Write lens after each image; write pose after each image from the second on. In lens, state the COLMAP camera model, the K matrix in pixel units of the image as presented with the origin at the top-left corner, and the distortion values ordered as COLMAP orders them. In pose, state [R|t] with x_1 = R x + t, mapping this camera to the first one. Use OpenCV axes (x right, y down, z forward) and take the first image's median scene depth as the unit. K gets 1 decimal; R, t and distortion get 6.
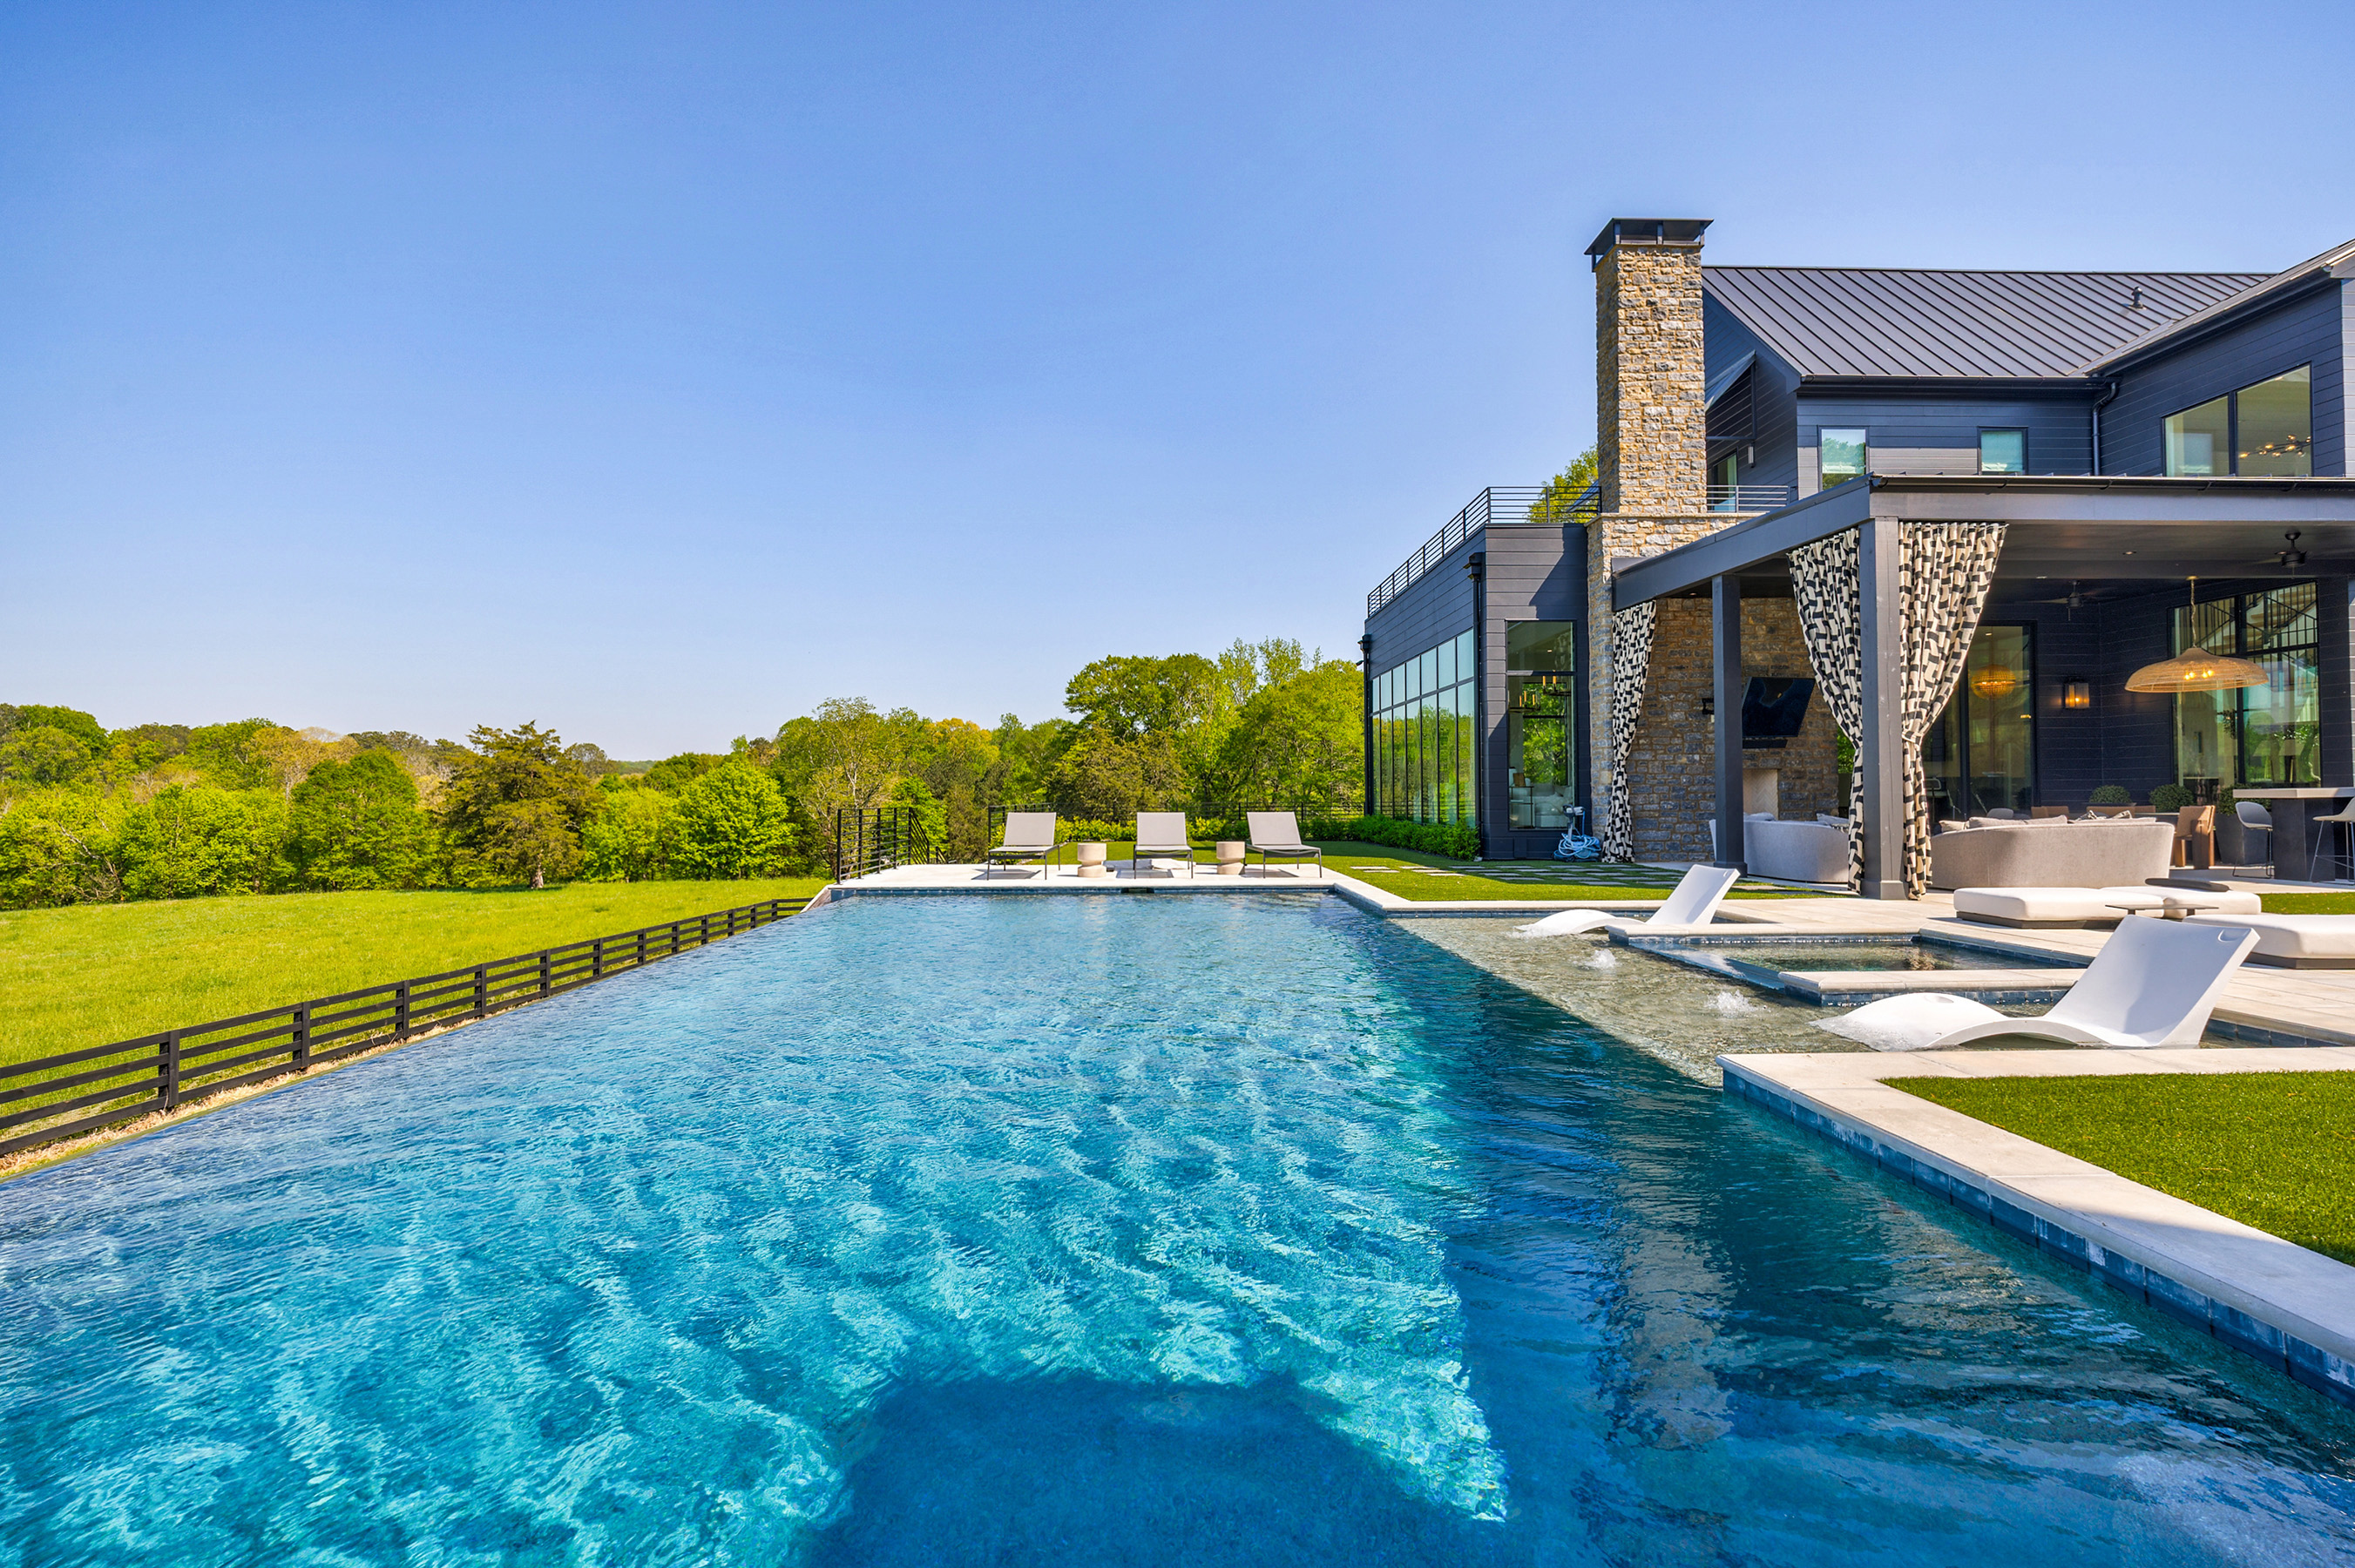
lens RADIAL K [[1018.4, 0, 1177.5], [0, 1018.4, 784.0], [0, 0, 1]] dist [0.000308, 0.000193]
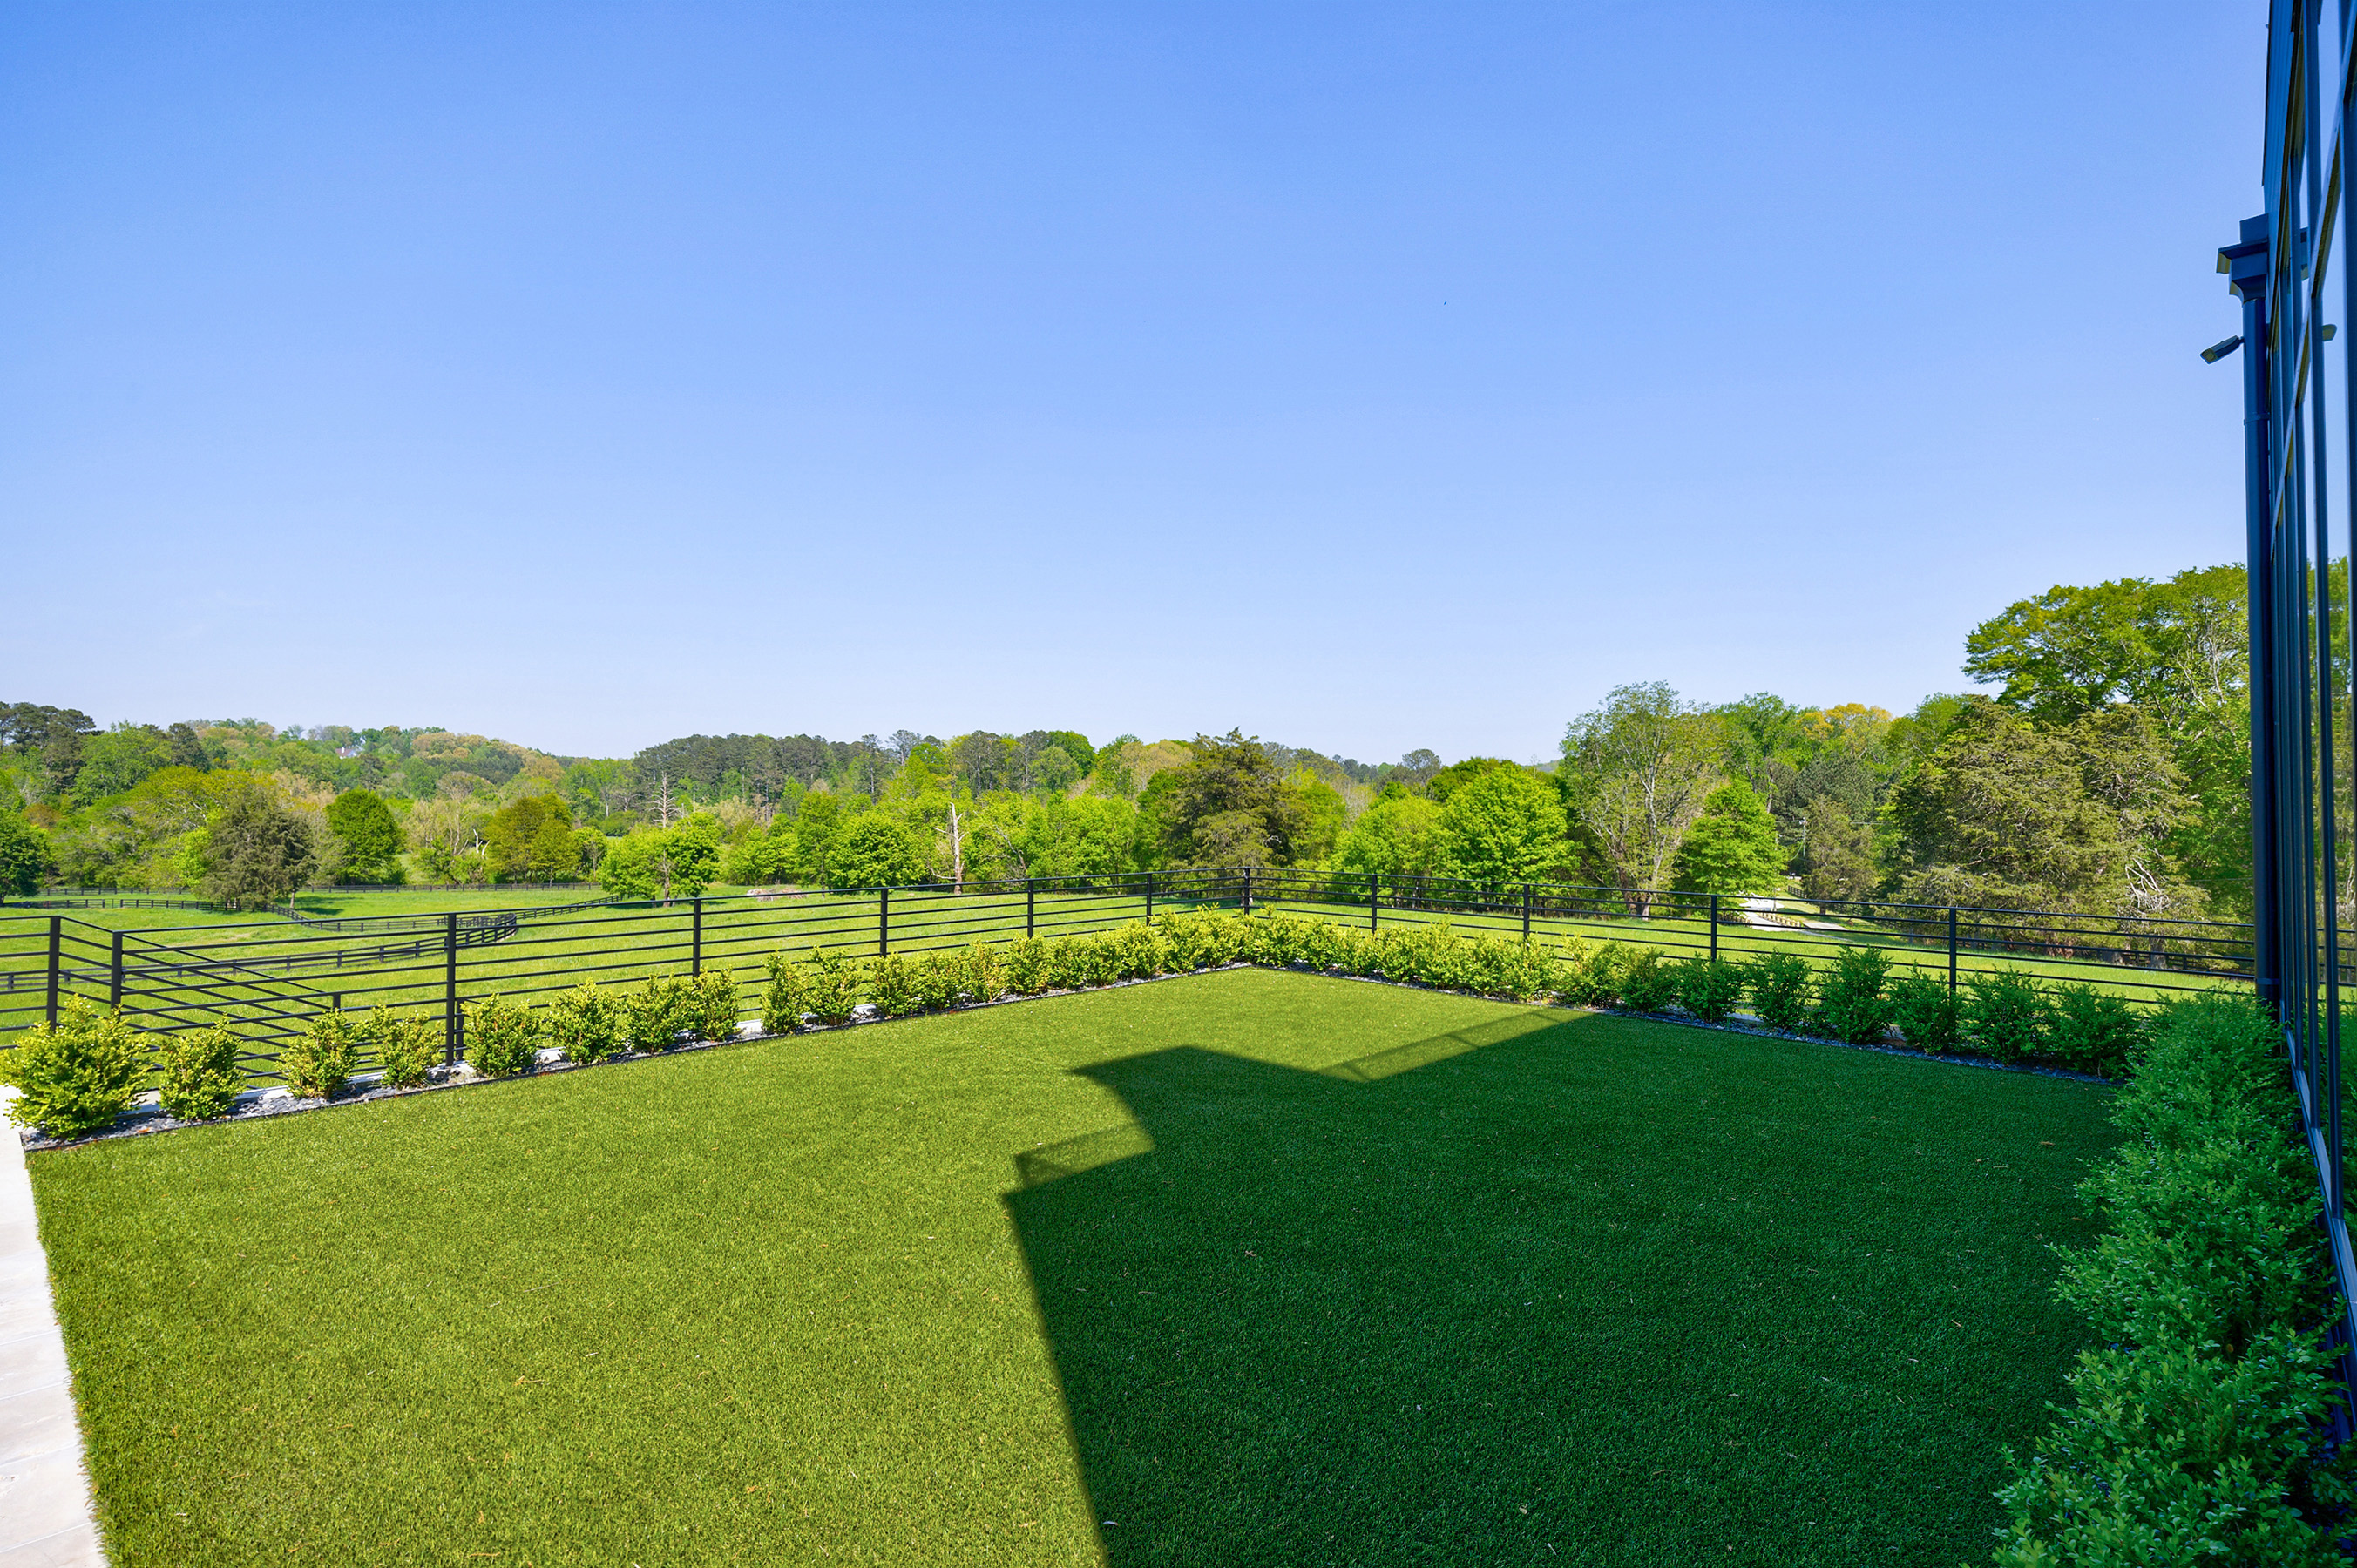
lens RADIAL K [[1134.1, 0, 1178.5], [0, 1134.1, 784.0], [0, 0, 1]] dist [0.002245, -0.000050]
pose [[0.710036, -0.002830, -0.704160, 0.047500], [-0.000512, 0.999990, -0.004535, -0.003677], [0.704165, 0.003580, 0.710027, 0.163955]]
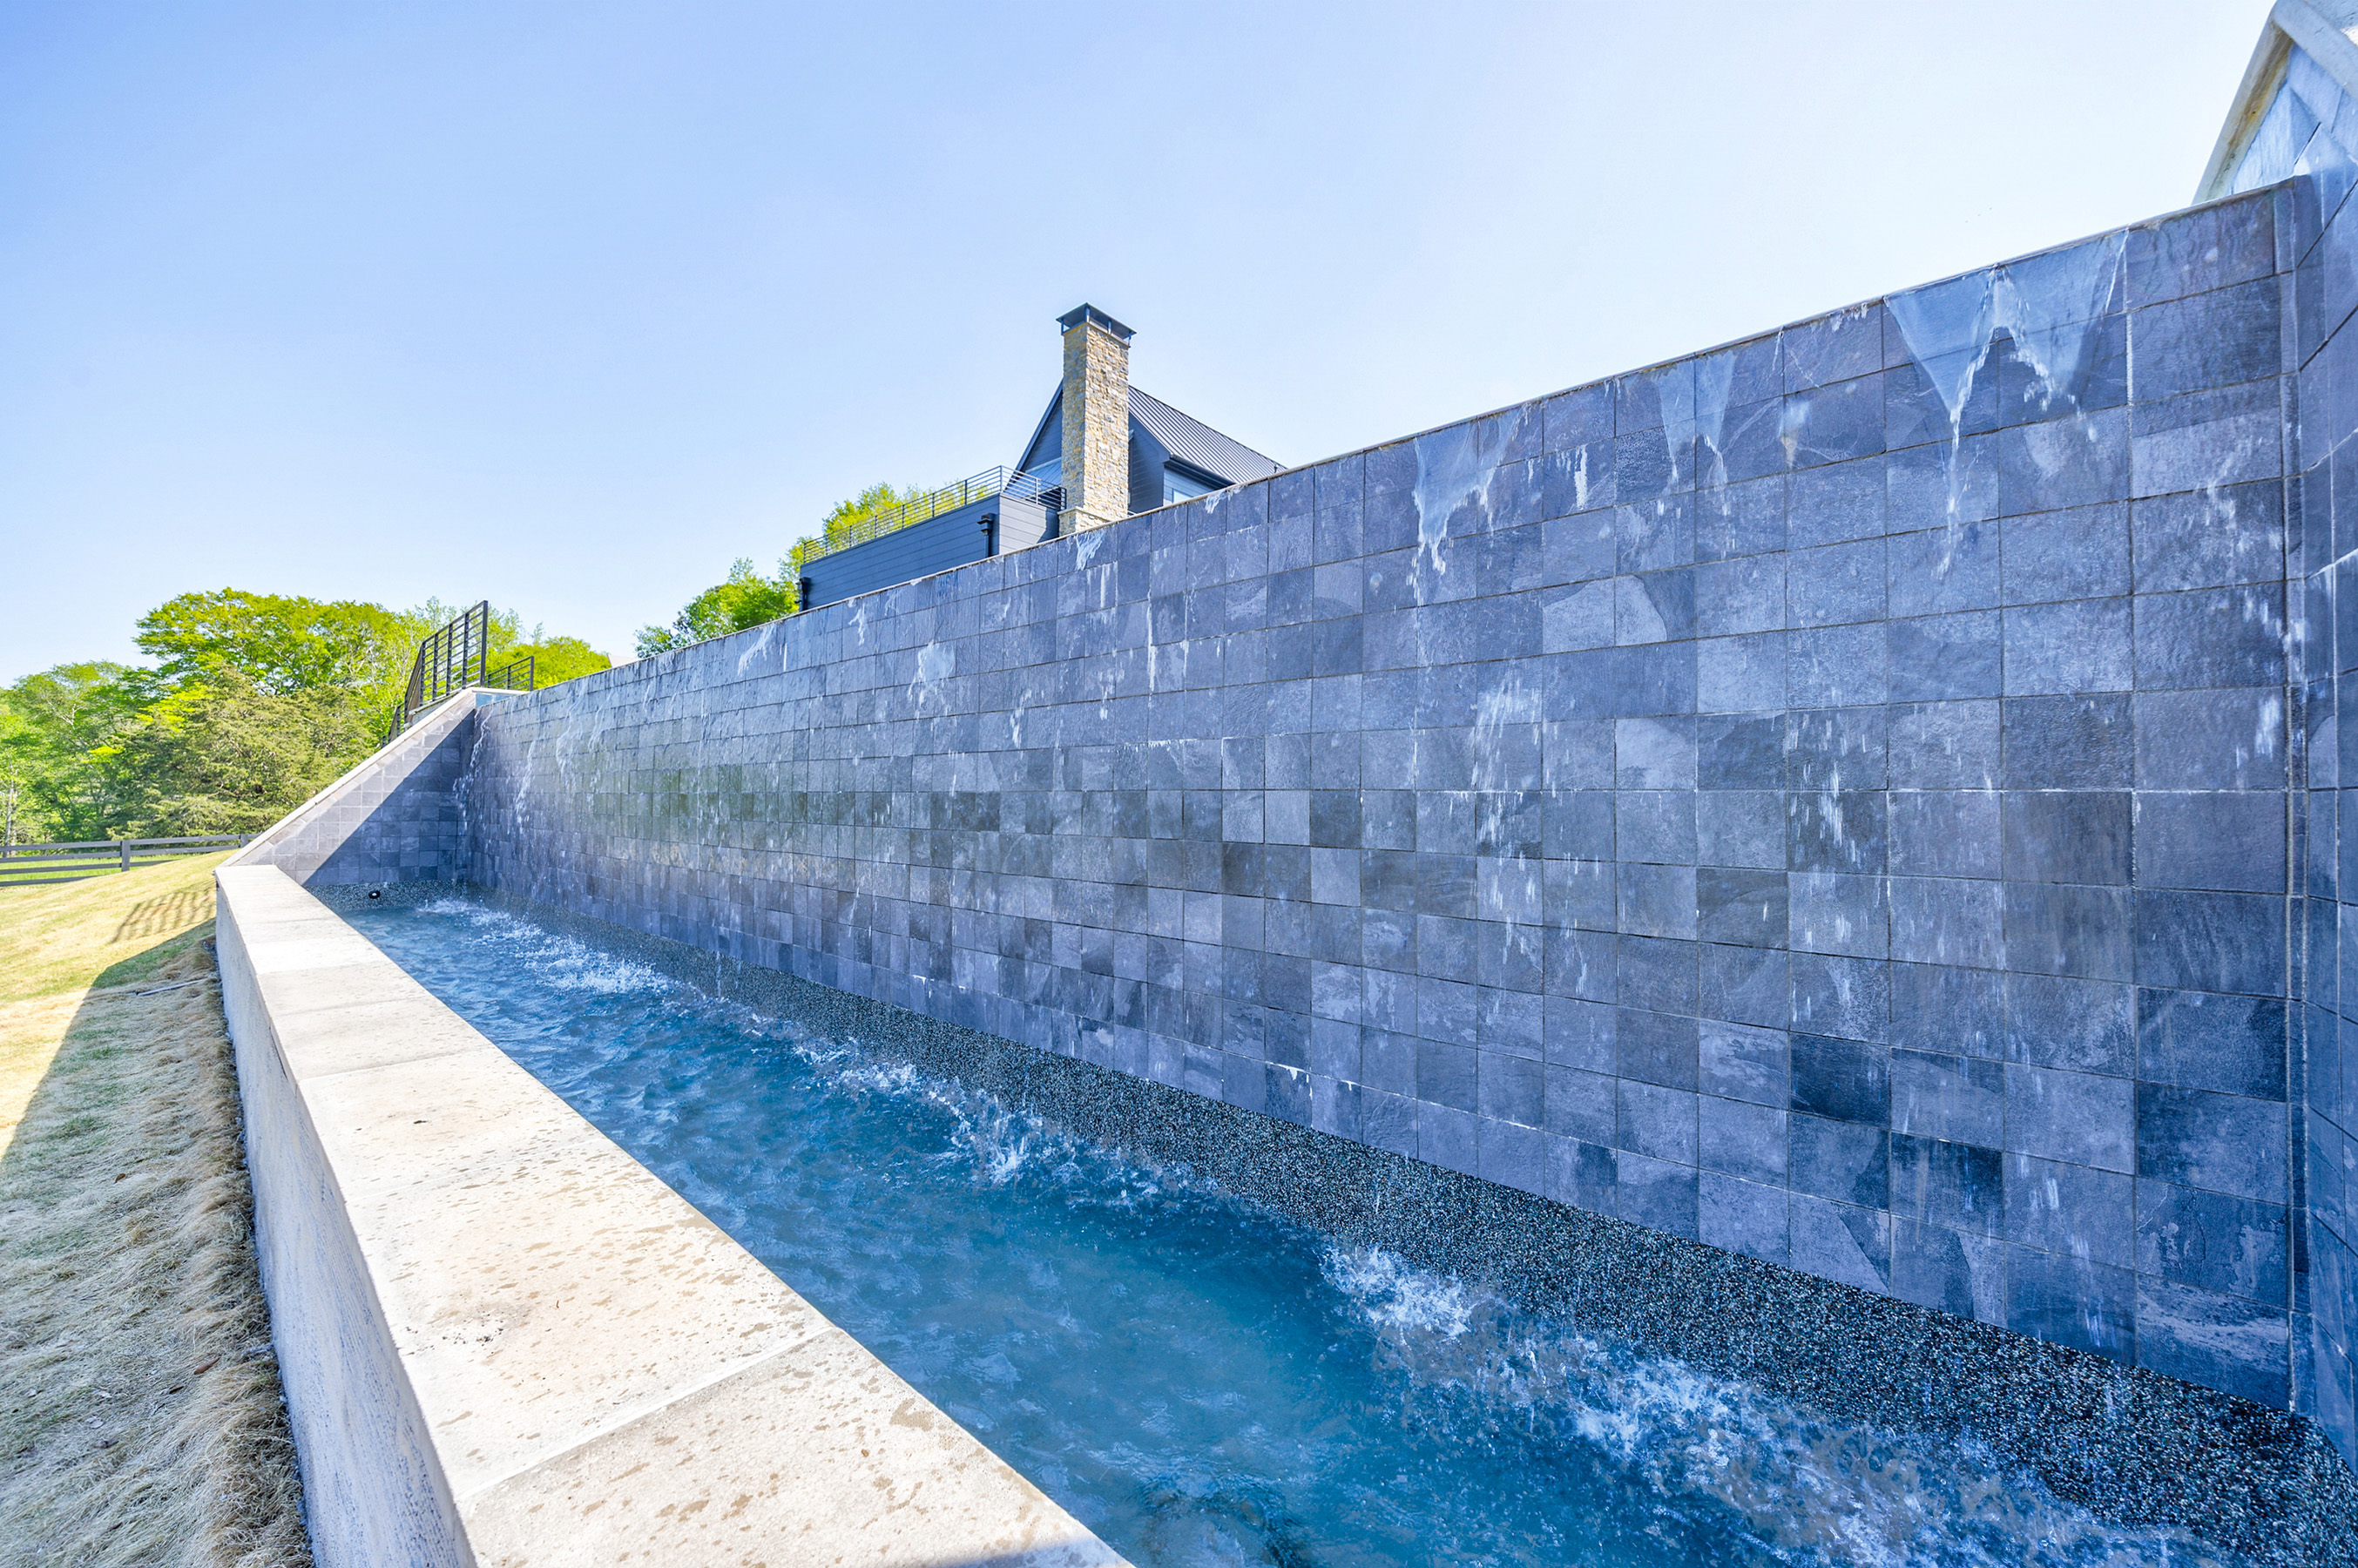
lens RADIAL K [[870.7, 0, 1179.0], [0, 870.7, 784.0], [0, 0, 1]] dist [-0.002773, -0.000296]
pose [[0.683797, 0.031469, 0.728993, -0.053698], [-0.026361, 0.999483, -0.018419, 0.020851], [-0.729196, -0.006622, 0.684273, 0.010456]]
